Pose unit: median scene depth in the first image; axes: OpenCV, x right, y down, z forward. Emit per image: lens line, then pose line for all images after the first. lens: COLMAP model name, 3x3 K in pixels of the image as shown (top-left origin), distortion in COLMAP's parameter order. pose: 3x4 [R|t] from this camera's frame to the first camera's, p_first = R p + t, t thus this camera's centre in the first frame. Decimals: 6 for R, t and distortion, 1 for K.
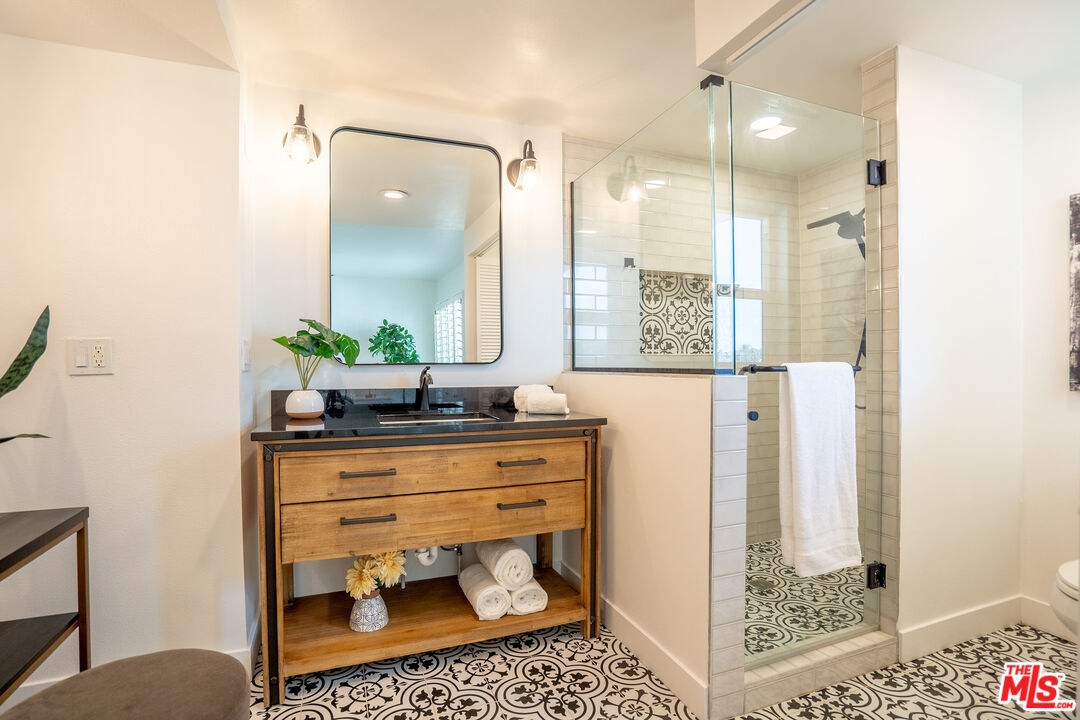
lens RADIAL K [[507.0, 0, 528.2], [0, 507.0, 348.9], [0, 0, 1]] dist [-0.051944, 0.021014]
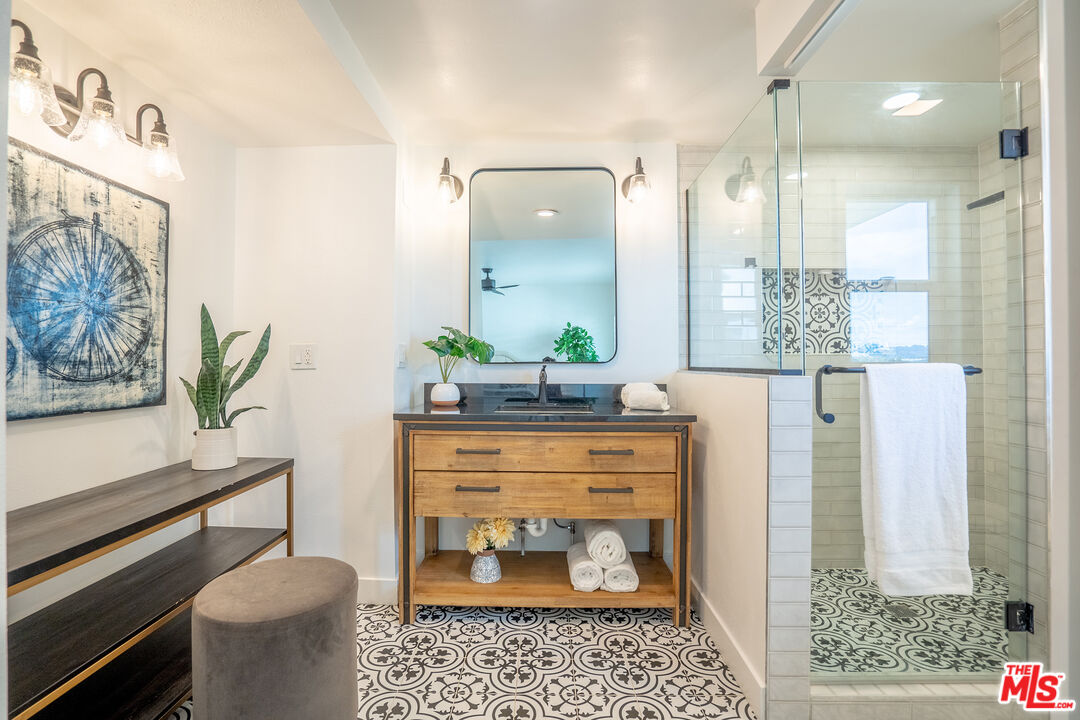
lens RADIAL K [[493.4, 0, 538.7], [0, 493.4, 333.8], [0, 0, 1]] dist [-0.044672, 0.017010]
pose [[0.930945, -0.016207, -0.364800, 0.234747], [0.005351, 0.999513, -0.030751, -0.003164], [0.365121, 0.026675, 0.930578, -0.071436]]
